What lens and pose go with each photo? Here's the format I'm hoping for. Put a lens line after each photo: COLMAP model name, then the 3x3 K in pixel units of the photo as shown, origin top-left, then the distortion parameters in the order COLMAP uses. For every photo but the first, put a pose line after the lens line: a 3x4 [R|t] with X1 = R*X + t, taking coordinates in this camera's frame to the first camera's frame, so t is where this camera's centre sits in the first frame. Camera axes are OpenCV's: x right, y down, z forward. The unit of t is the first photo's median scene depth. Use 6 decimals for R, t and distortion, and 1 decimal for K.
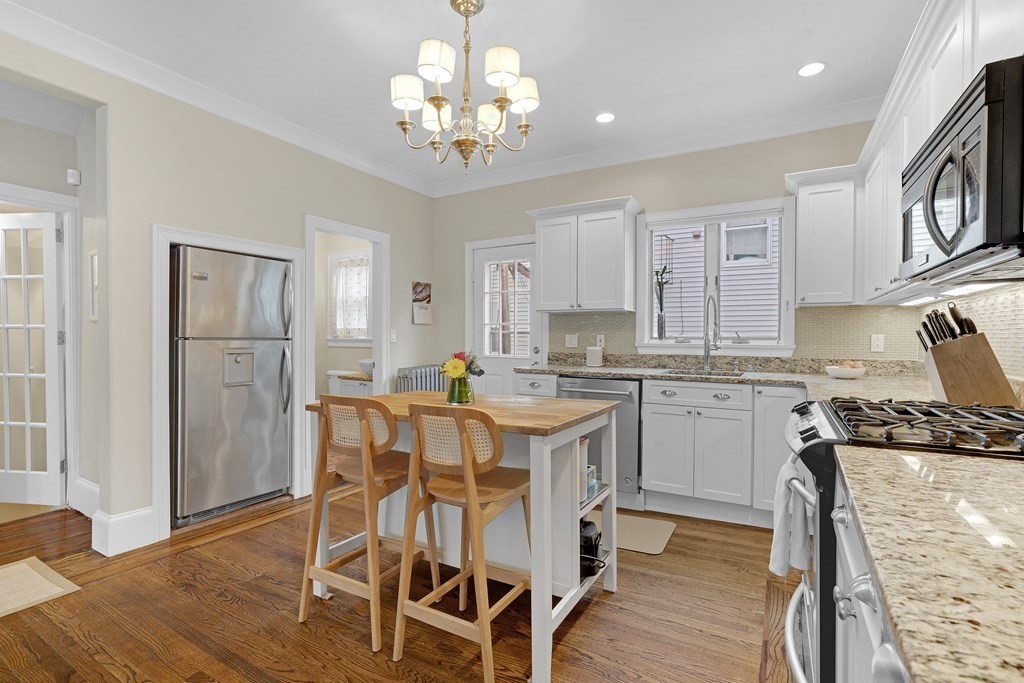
lens RADIAL K [[478.7, 0, 512.0], [0, 478.7, 341.5], [0, 0, 1]] dist [0.011564, 0.000371]
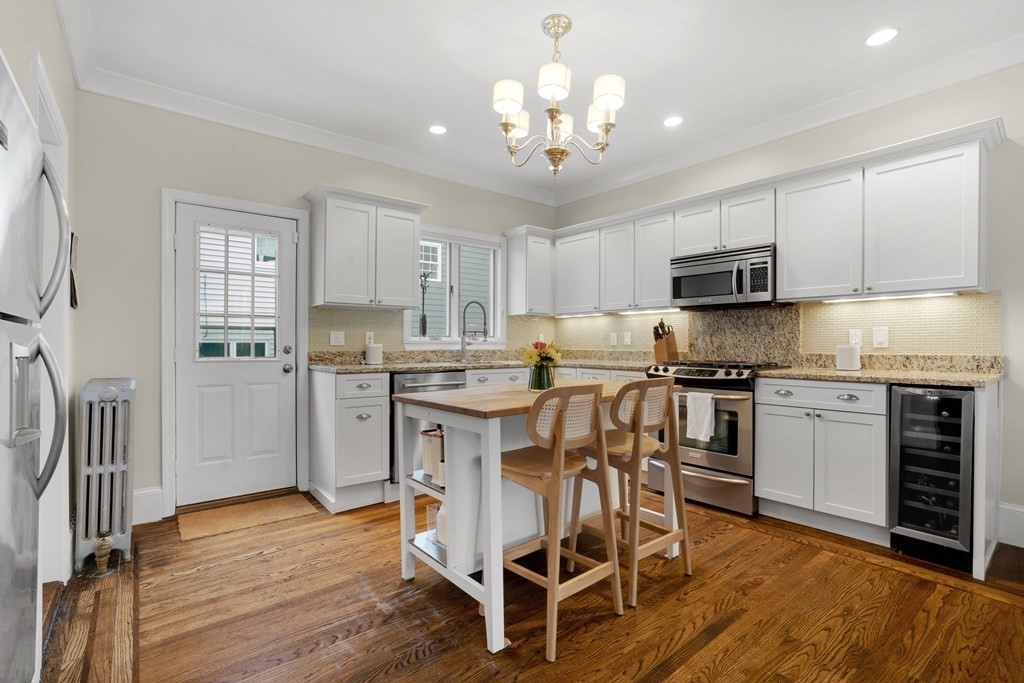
lens RADIAL K [[468.1, 0, 519.5], [0, 468.1, 340.1], [0, 0, 1]] dist [-0.037596, 0.017569]
pose [[0.354948, 0.002484, 0.934883, -0.624798], [0.009017, 0.999941, -0.006081, 0.011756], [-0.934843, 0.010588, 0.354905, 0.399559]]
